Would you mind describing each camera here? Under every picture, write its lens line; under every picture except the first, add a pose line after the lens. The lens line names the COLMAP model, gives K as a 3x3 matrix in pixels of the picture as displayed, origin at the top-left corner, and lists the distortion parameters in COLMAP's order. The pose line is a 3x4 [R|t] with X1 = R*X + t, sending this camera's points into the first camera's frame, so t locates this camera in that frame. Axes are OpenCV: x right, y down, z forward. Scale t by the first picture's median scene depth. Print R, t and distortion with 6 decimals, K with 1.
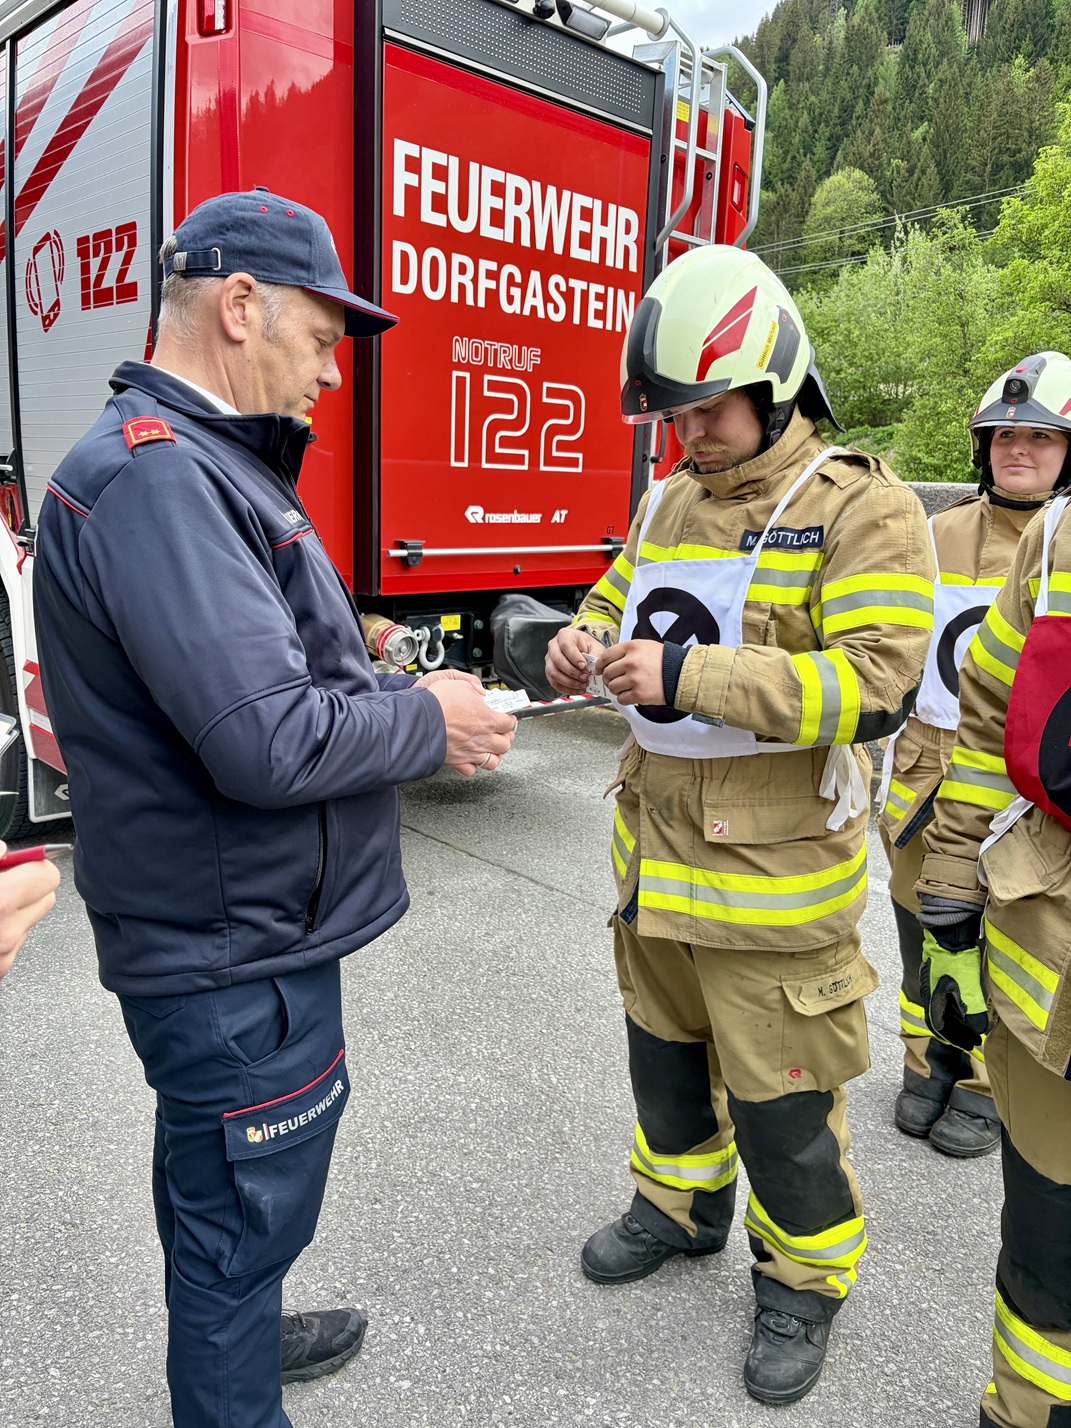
lens RADIAL K [[1120.7, 0, 535.5], [0, 1120.7, 714.0], [0, 0, 1]] dist [-0.051249, 0.064887]
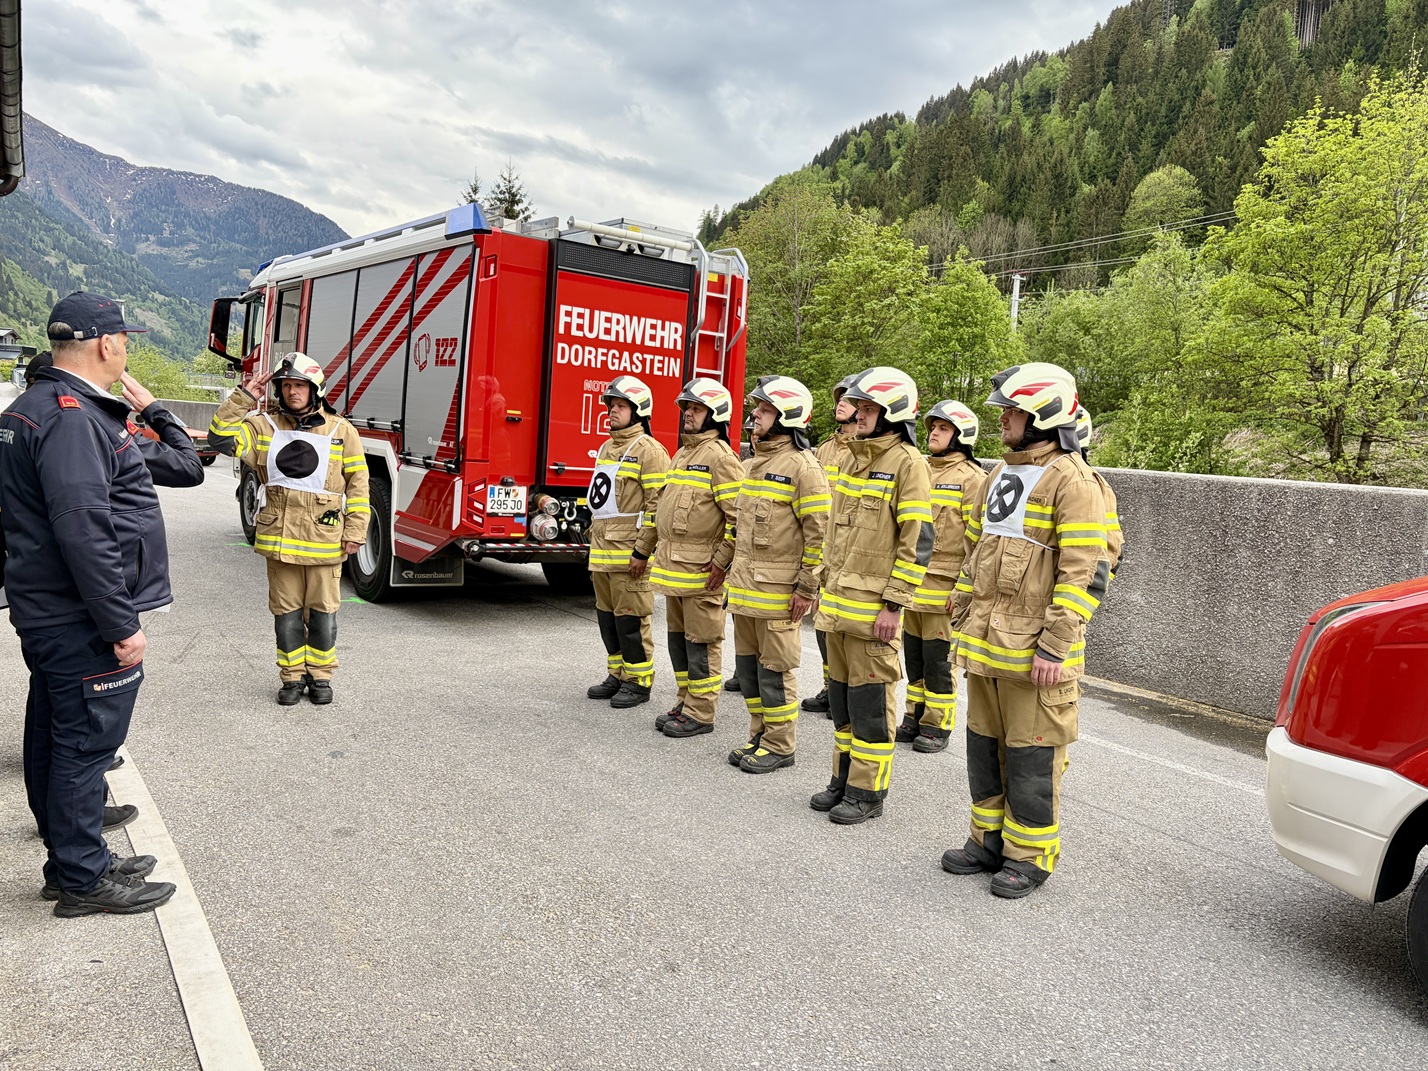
lens RADIAL K [[1095.8, 0, 714.0], [0, 1095.8, 535.5], [0, 0, 1]] dist [0.034478, 0.003122]
pose [[0.990502, 0.054362, -0.126293, 0.469421], [-0.069734, 0.990240, -0.120673, 0.233362], [0.118500, 0.128334, 0.984626, -1.128198]]
